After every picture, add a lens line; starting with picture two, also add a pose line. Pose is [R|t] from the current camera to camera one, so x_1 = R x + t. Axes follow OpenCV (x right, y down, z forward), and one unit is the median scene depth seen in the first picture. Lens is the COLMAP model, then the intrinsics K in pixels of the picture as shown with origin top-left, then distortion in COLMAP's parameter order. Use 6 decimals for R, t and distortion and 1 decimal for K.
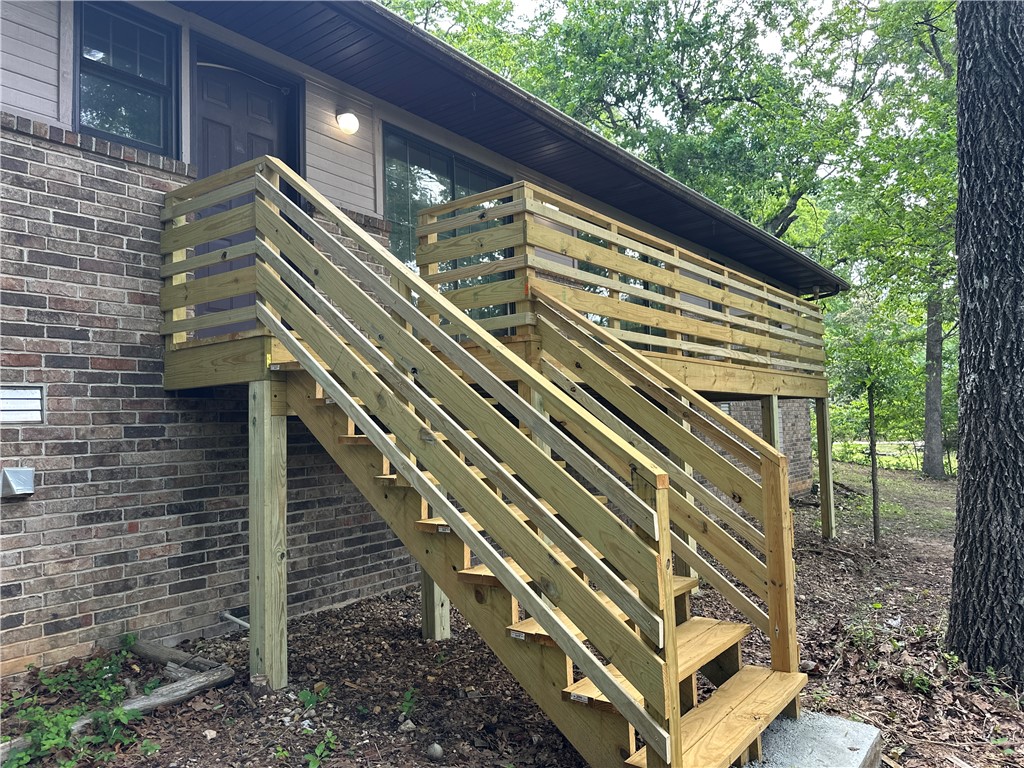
lens RADIAL K [[723.8, 0, 511.9], [0, 723.8, 384.2], [0, 0, 1]] dist [0.008683, -0.001841]
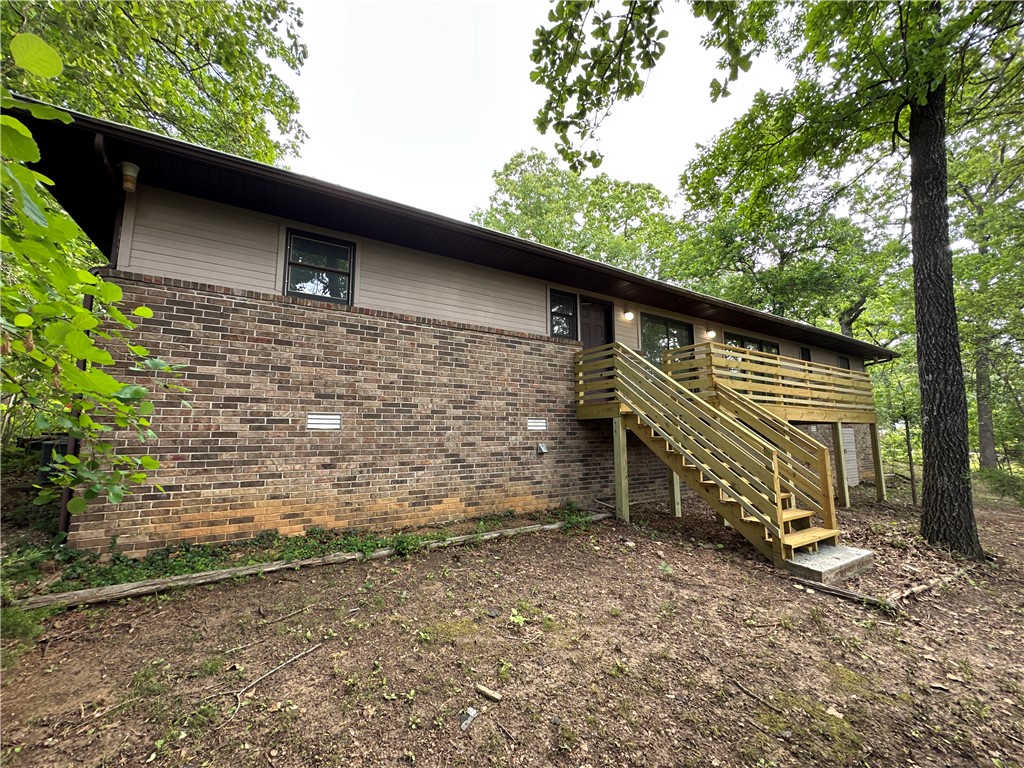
lens RADIAL K [[412.4, 0, 511.4], [0, 412.4, 383.5], [0, 0, 1]] dist [-0.002083, -0.000321]
pose [[0.935448, -0.021369, -0.352818, -0.141762], [-0.001132, 0.997985, -0.063445, -0.032971], [0.353462, 0.059749, 0.933539, -0.692274]]
